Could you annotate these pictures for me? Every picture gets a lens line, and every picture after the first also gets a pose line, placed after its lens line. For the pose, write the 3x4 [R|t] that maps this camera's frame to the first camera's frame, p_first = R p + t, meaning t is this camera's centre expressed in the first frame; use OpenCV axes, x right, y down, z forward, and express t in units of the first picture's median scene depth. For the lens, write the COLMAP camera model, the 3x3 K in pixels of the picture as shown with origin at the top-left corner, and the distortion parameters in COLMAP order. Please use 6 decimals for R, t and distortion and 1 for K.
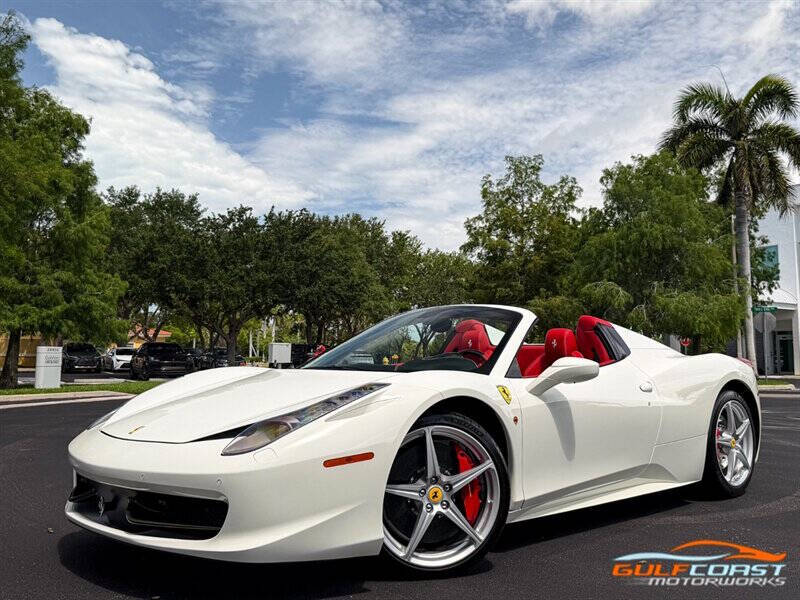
lens RADIAL K [[757.1, 0, 397.6], [0, 757.1, 275.9], [0, 0, 1]] dist [0.130033, -0.268087]
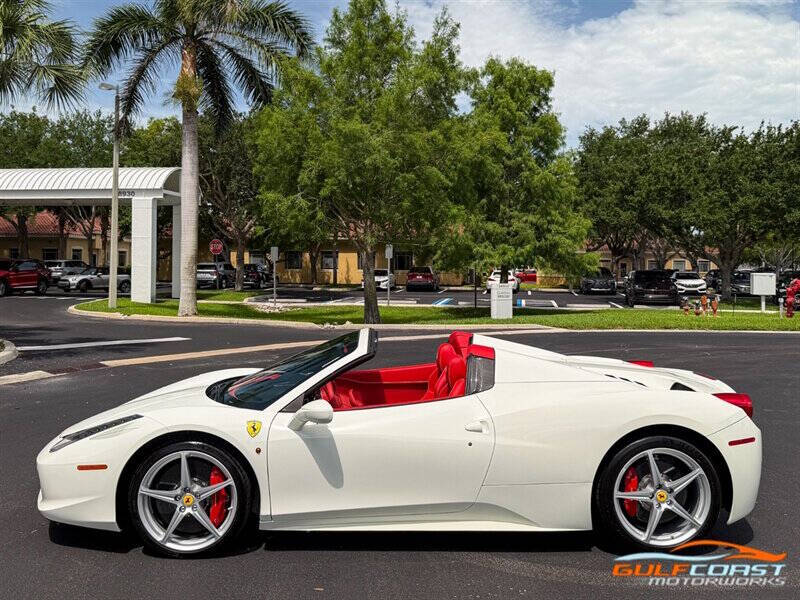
lens RADIAL K [[727.9, 0, 390.4], [0, 727.9, 276.5], [0, 0, 1]] dist [0.123338, -0.165751]
pose [[0.740845, 0.002760, -0.671670, 0.191084], [0.073824, 0.993599, 0.085510, -0.030654], [0.667606, -0.112935, 0.735899, 0.051107]]
